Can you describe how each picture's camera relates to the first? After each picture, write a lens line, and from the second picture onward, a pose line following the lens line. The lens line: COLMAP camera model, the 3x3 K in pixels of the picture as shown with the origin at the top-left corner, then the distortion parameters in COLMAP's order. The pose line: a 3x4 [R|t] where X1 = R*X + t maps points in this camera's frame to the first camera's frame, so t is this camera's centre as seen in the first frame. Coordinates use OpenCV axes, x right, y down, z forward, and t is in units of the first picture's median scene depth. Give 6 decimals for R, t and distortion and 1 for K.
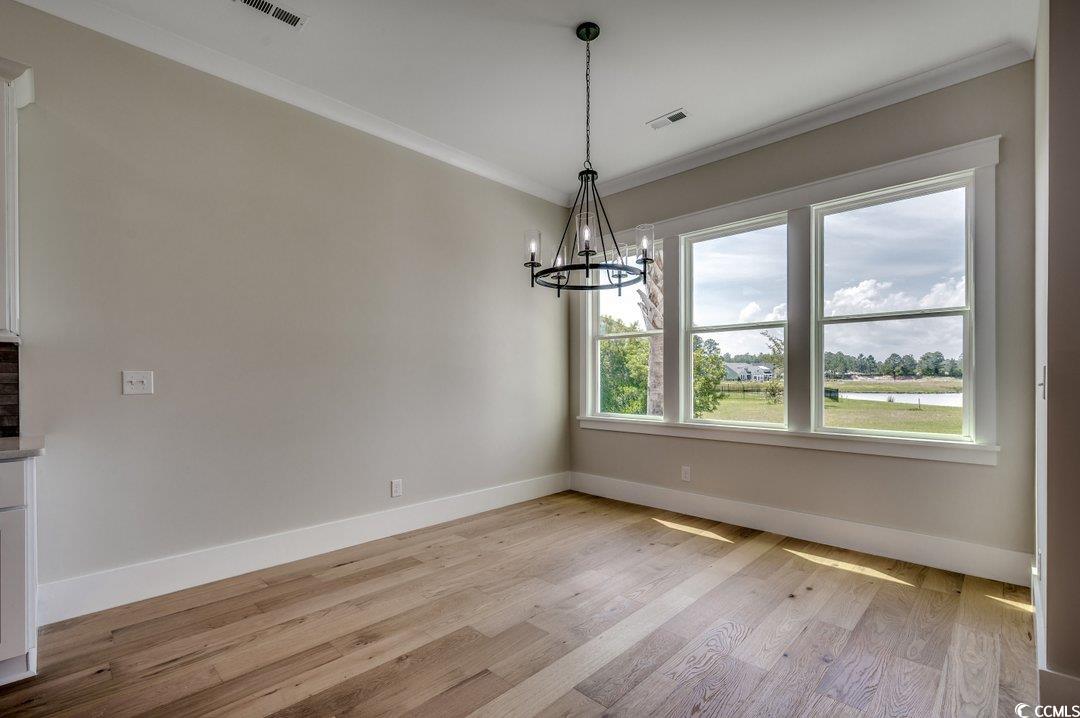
lens RADIAL K [[484.1, 0, 544.8], [0, 484.1, 376.8], [0, 0, 1]] dist [0.001873, 0.000499]
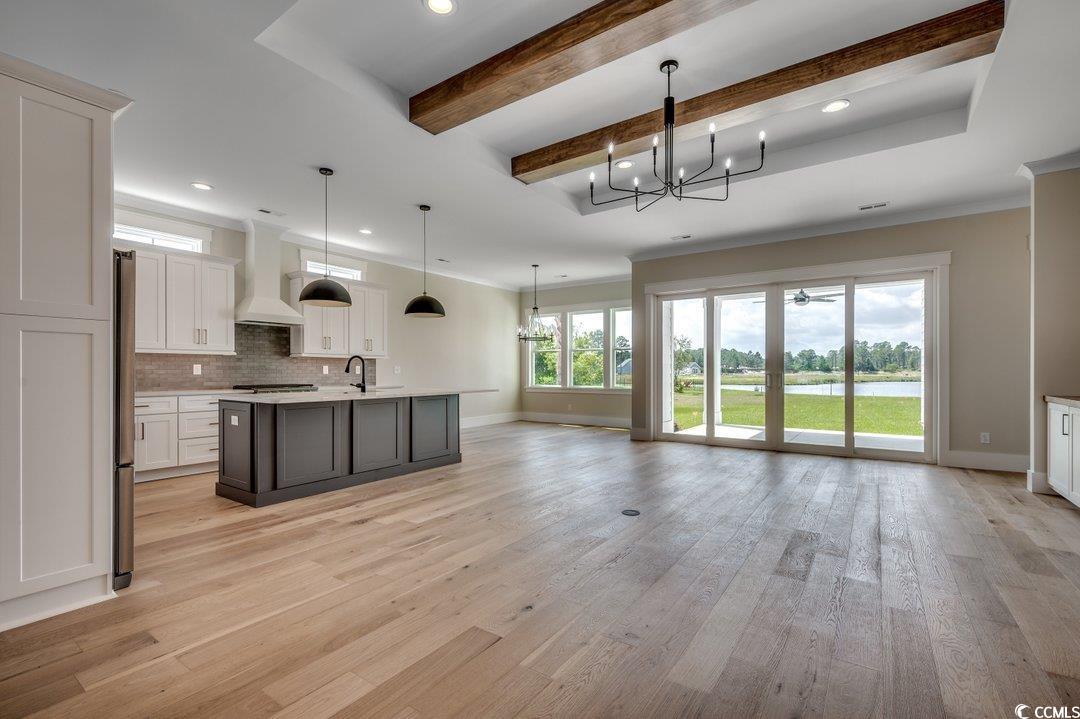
lens RADIAL K [[484.1, 0, 545.8], [0, 484.1, 370.6], [0, 0, 1]] dist [0.001873, 0.000499]
pose [[0.985619, 0.001717, 0.168973, -0.221417], [-0.001696, 0.999999, -0.000268, 0.008502], [-0.168973, -0.000023, 0.985621, -1.261676]]
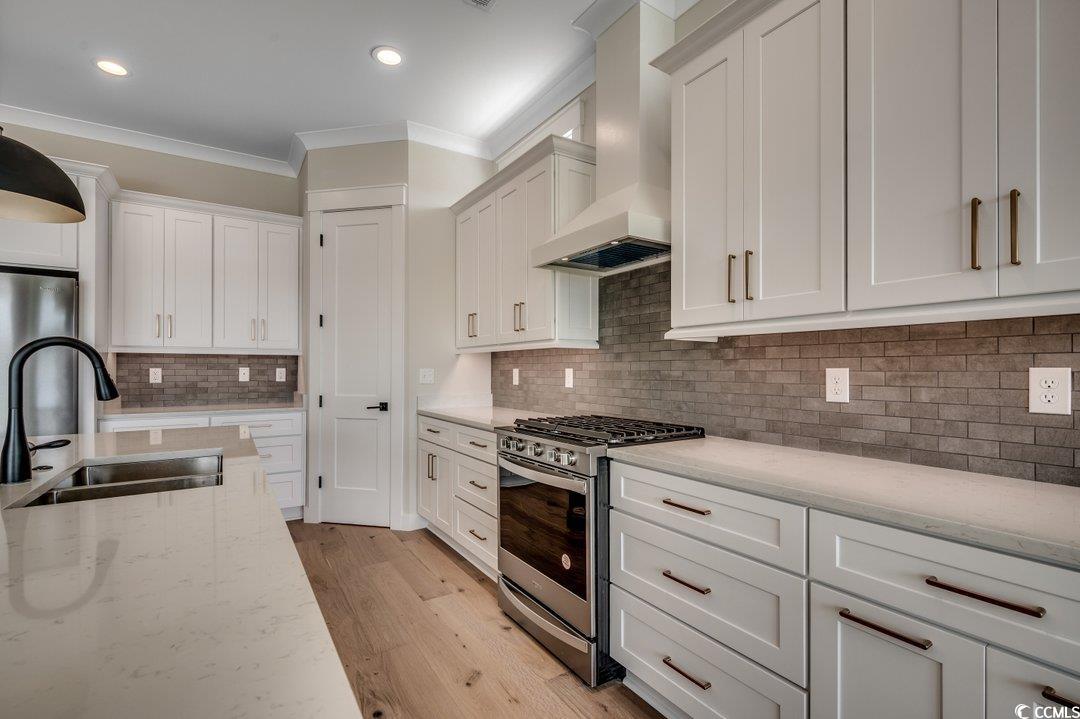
lens RADIAL K [[484.1, 0, 544.6], [0, 484.1, 366.2], [0, 0, 1]] dist [0.001873, 0.000499]
pose [[-0.213145, -0.008075, -0.976987, -0.239075], [-0.002461, 0.999967, -0.007728, -0.003754], [0.977017, 0.000757, -0.213158, 0.207884]]
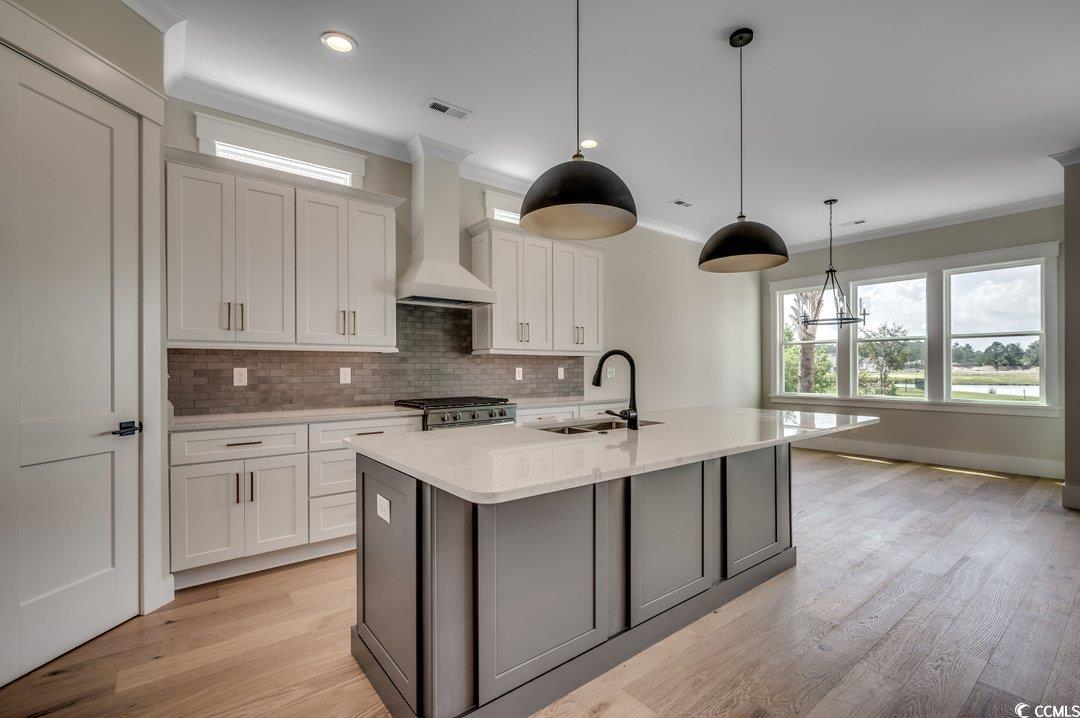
lens RADIAL K [[484.1, 0, 546.6], [0, 484.1, 365.9], [0, 0, 1]] dist [0.001873, 0.000499]
pose [[0.992472, -0.000754, -0.122472, -0.464116], [0.000400, 0.999996, -0.002912, -0.006369], [0.122473, 0.002841, 0.992468, -0.641136]]
